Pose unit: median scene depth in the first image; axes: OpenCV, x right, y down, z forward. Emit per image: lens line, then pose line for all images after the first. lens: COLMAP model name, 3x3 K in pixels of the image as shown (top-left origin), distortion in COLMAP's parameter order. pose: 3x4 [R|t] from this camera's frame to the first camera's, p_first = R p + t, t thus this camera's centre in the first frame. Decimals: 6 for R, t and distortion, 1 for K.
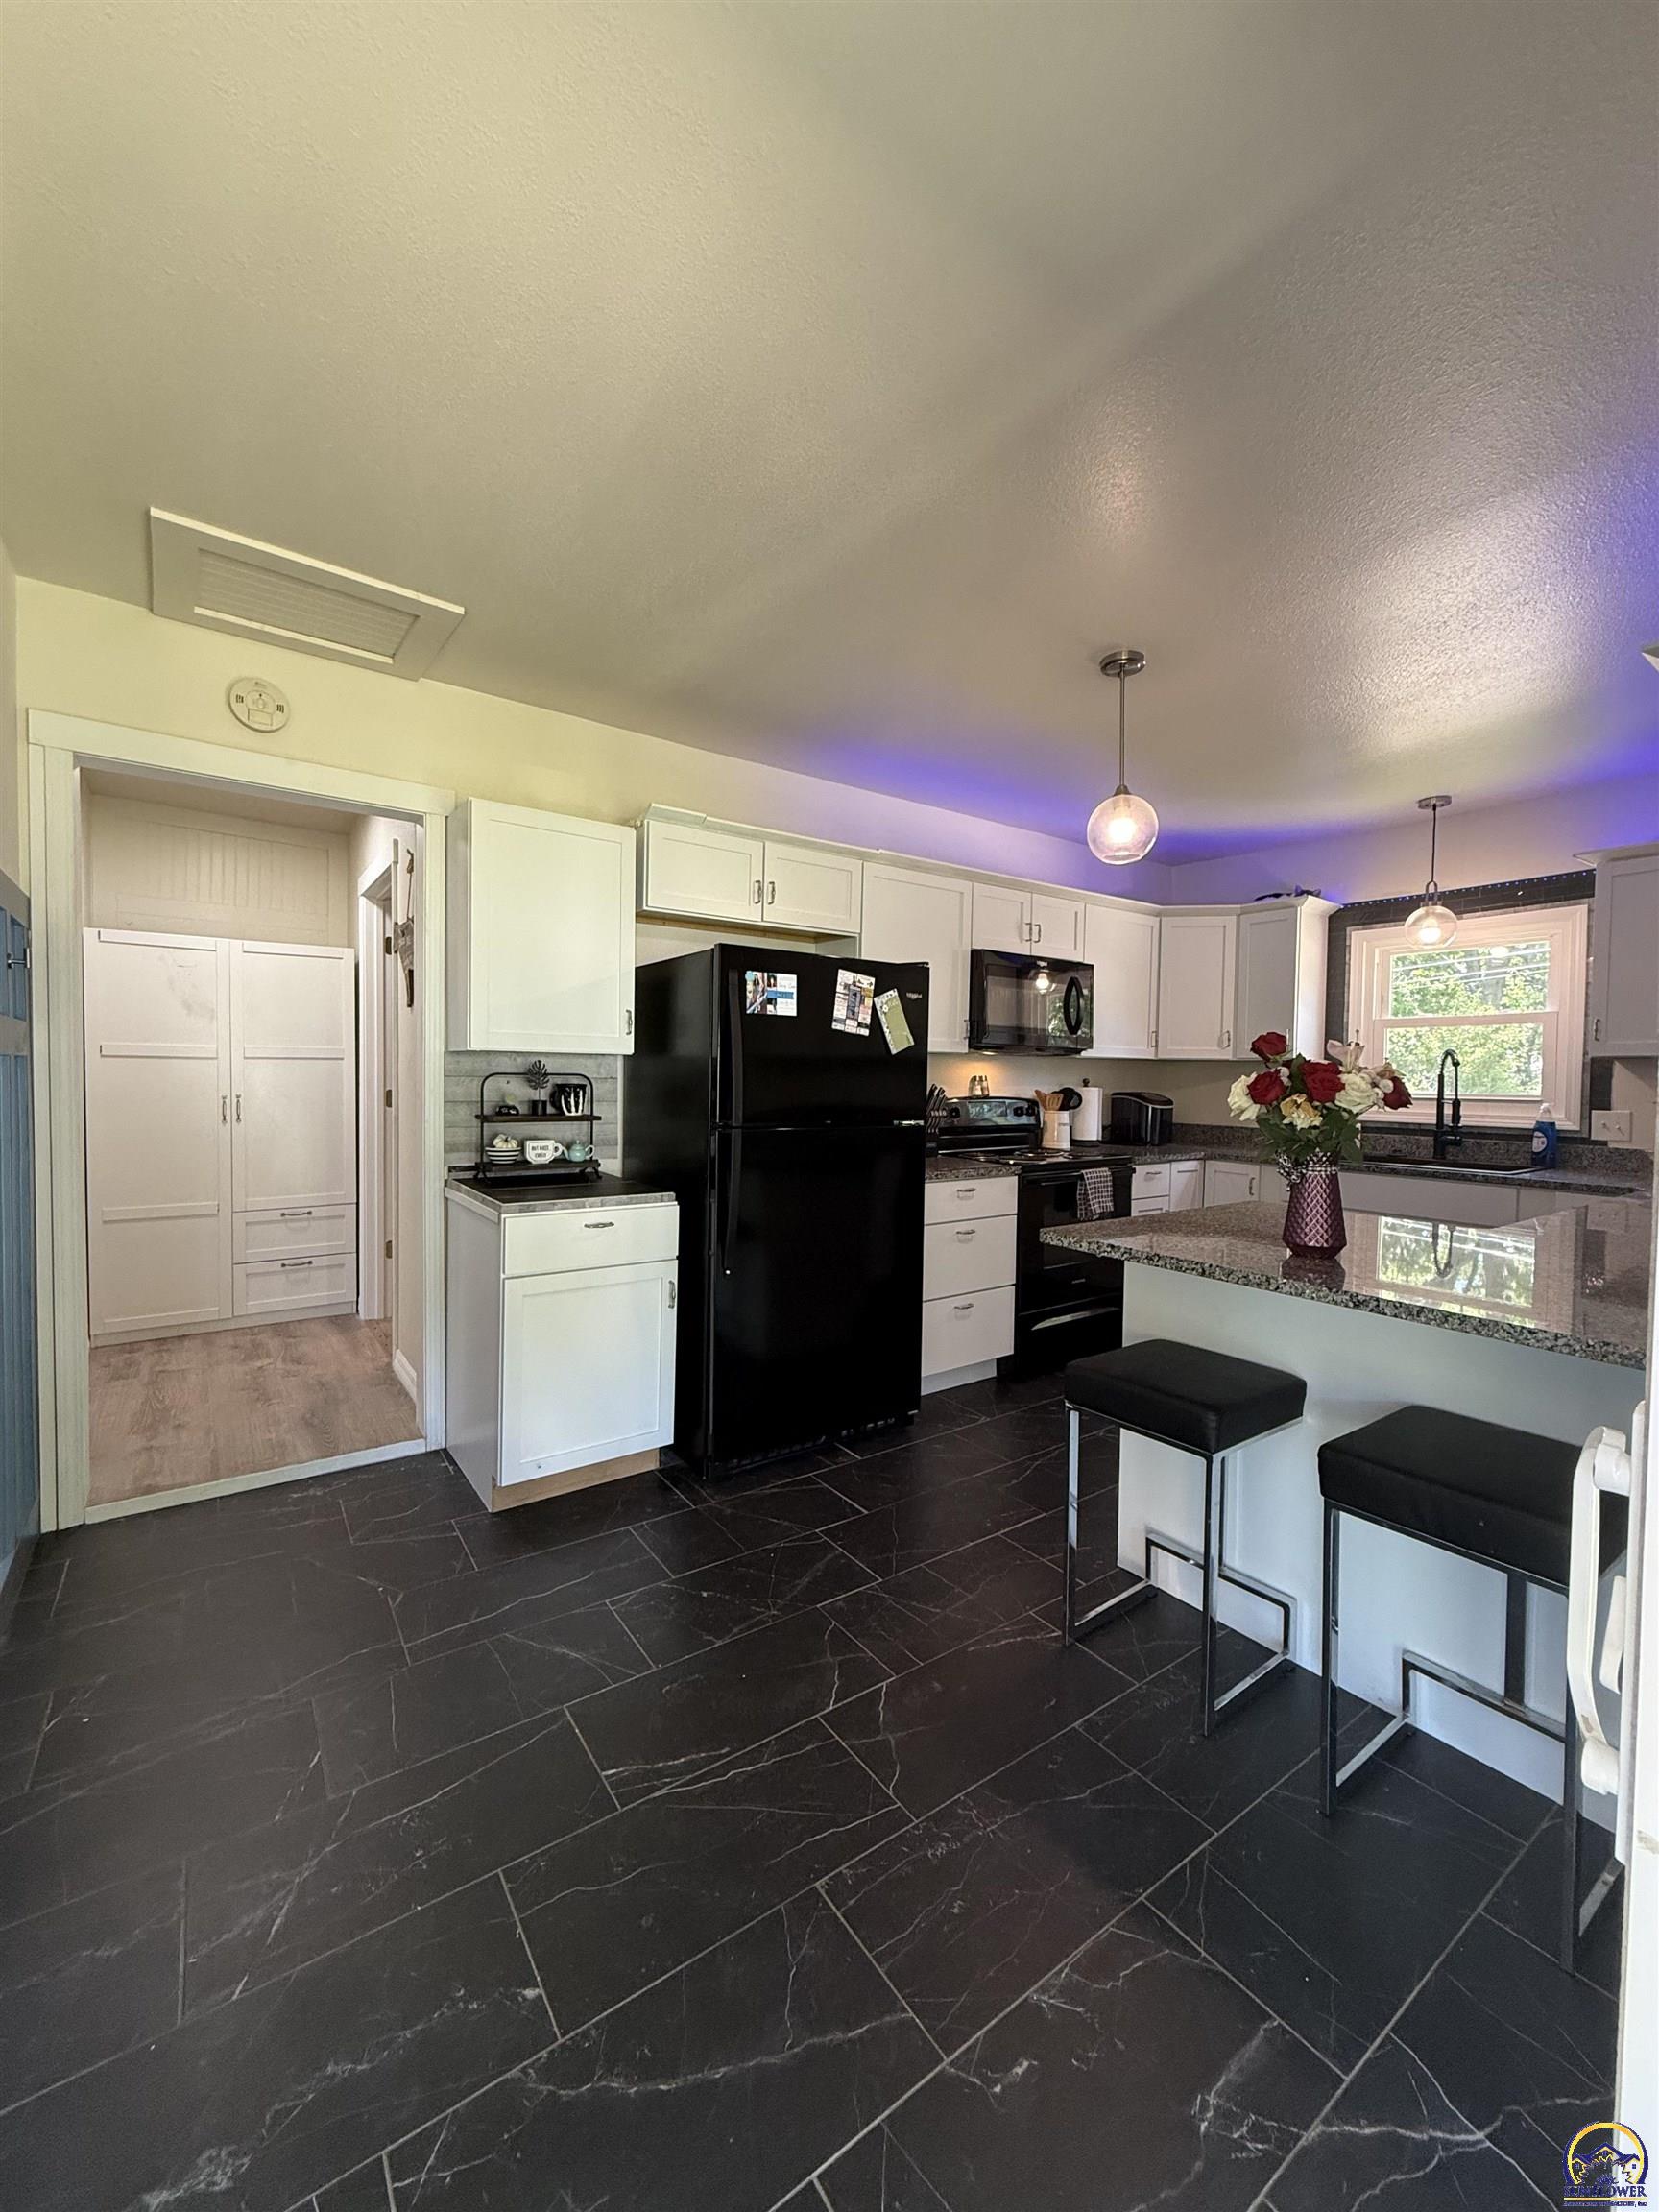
lens RADIAL K [[880.2, 0, 832.1], [0, 880.2, 1102.7], [0, 0, 1]] dist [0.001339, -0.000076]
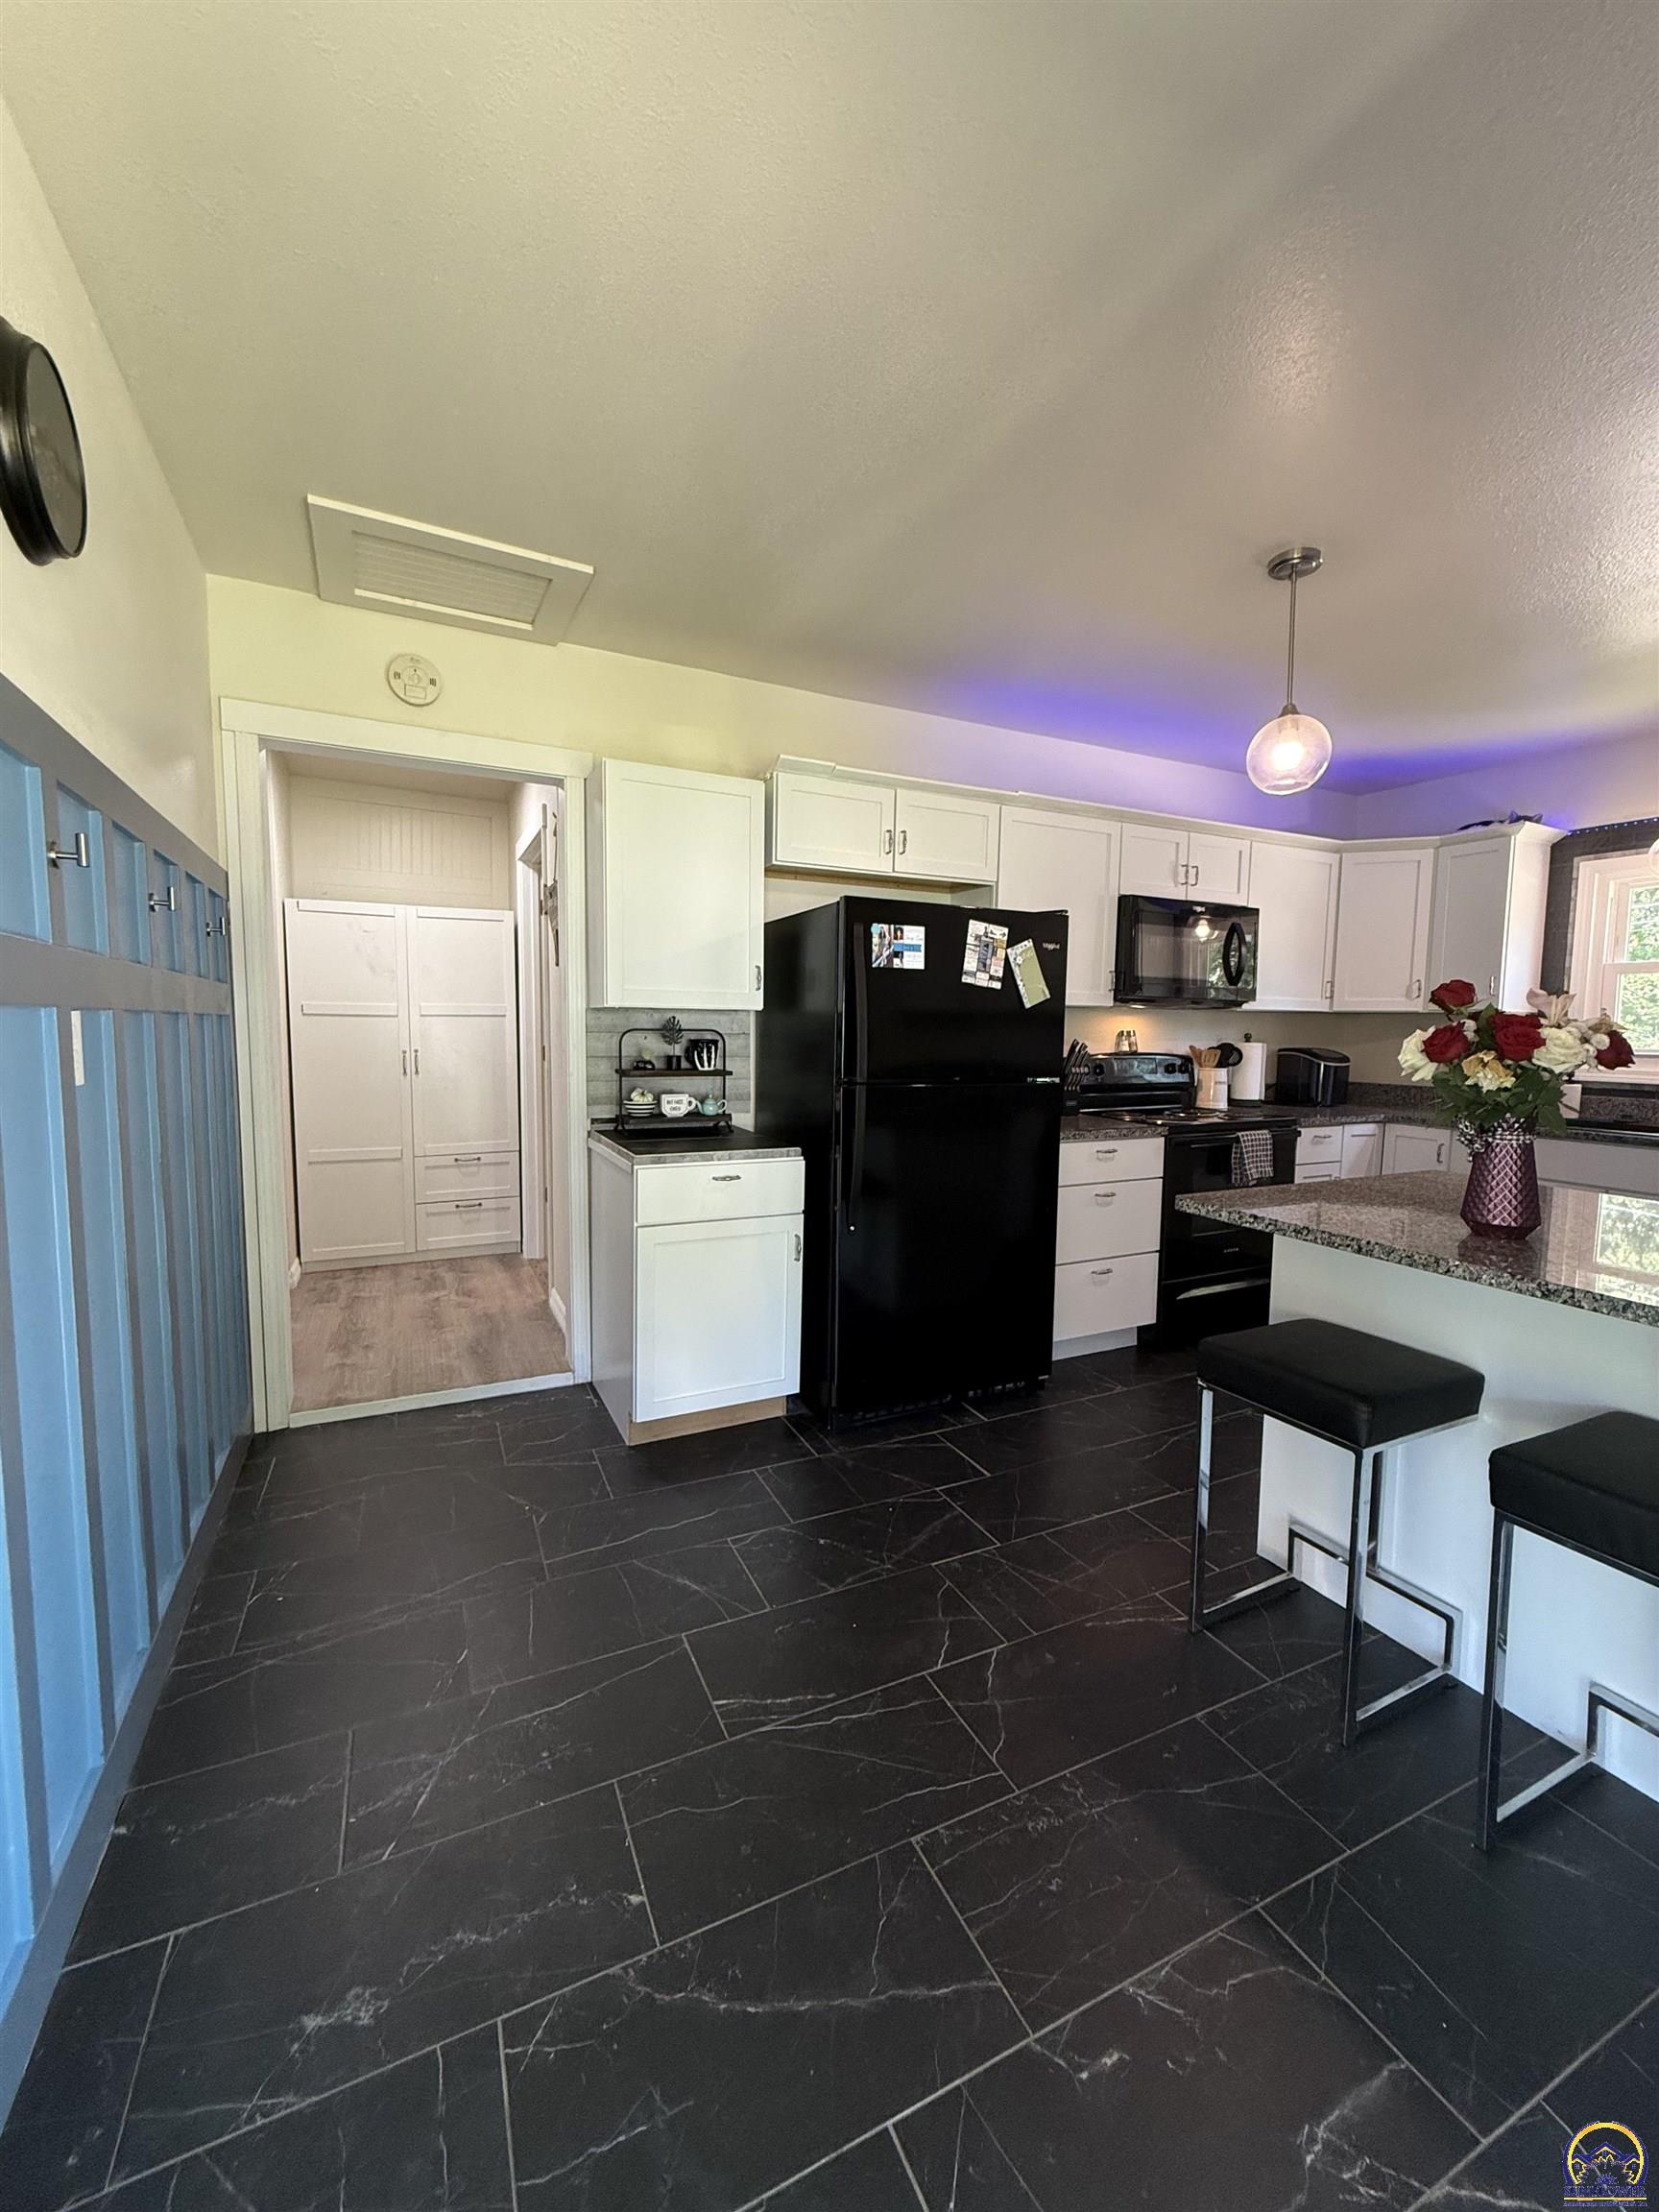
lens RADIAL K [[880.2, 0, 832.1], [0, 880.2, 1102.7], [0, 0, 1]] dist [0.001339, -0.000076]
pose [[0.985393, 0.011831, -0.169881, 0.024936], [-0.003191, 0.998691, 0.051041, -0.000648], [0.170263, -0.049753, 0.984142, 0.018347]]
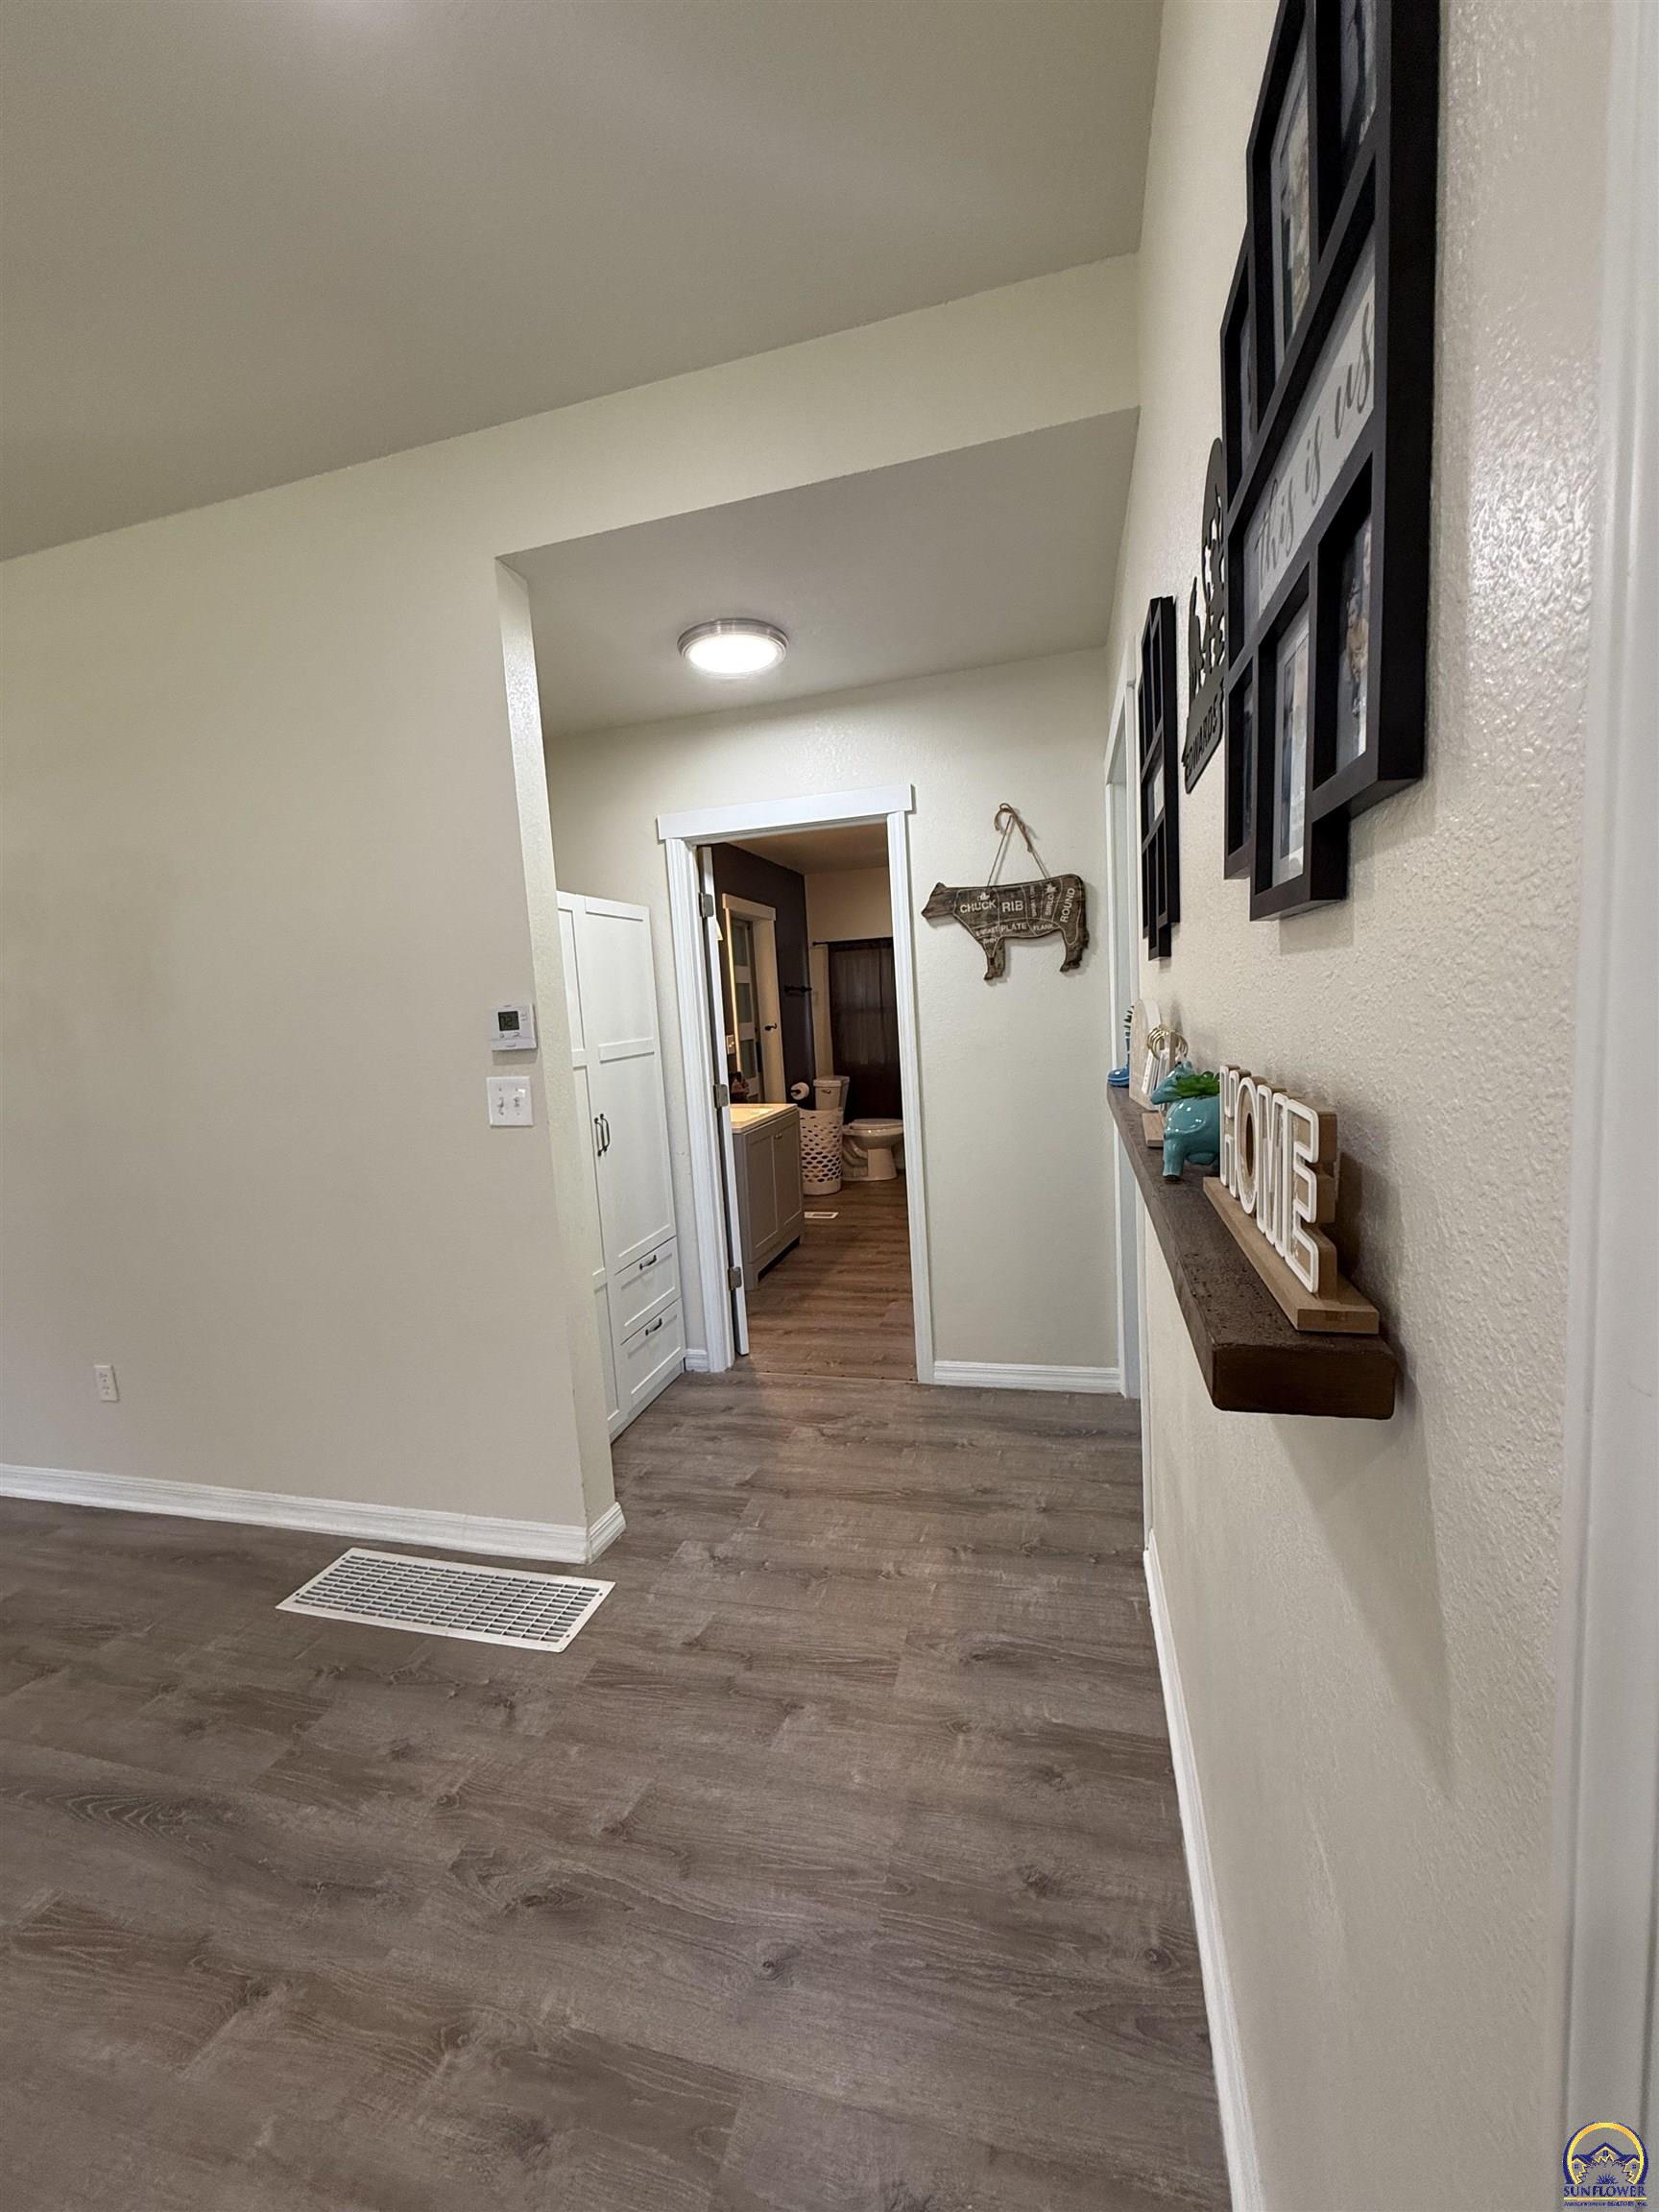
lens RADIAL K [[880.2, 0, 832.1], [0, 880.2, 1102.7], [0, 0, 1]] dist [0.001339, -0.000076]
pose [[0.764880, -0.130116, 0.630895, -1.364174], [0.090685, 0.991384, 0.094518, -0.096170], [-0.637758, -0.015082, 0.770089, 0.460443]]
